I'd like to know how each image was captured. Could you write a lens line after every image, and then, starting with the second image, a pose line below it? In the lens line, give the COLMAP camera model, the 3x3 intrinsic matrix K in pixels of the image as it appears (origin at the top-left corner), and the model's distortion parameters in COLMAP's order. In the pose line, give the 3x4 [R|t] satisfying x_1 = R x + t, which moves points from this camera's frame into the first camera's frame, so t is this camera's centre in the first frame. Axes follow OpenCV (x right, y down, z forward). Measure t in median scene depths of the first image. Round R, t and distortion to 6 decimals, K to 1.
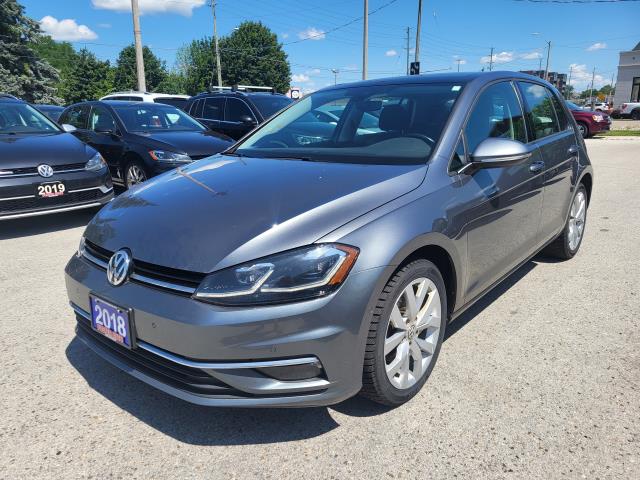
lens RADIAL K [[487.6, 0, 317.8], [0, 487.6, 236.7], [0, 0, 1]] dist [0.038504, -0.033063]
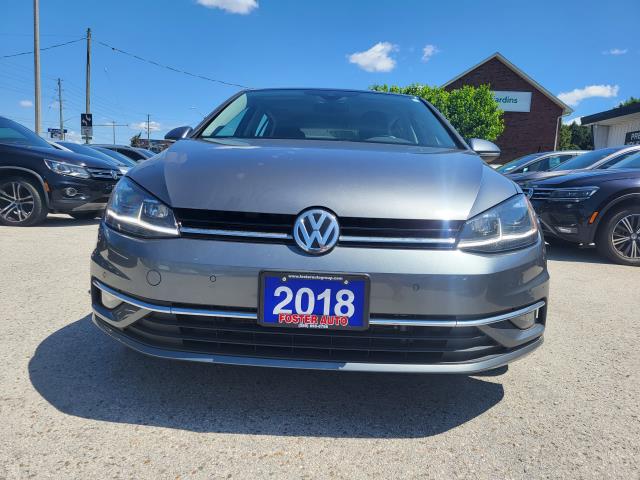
lens RADIAL K [[487.6, 0, 318.1], [0, 487.6, 241.3], [0, 0, 1]] dist [0.038504, -0.033063]
pose [[0.757678, -0.013621, 0.652487, -0.898582], [0.096263, 0.991179, -0.091090, 0.148204], [-0.645490, 0.131827, 0.752306, 0.438265]]
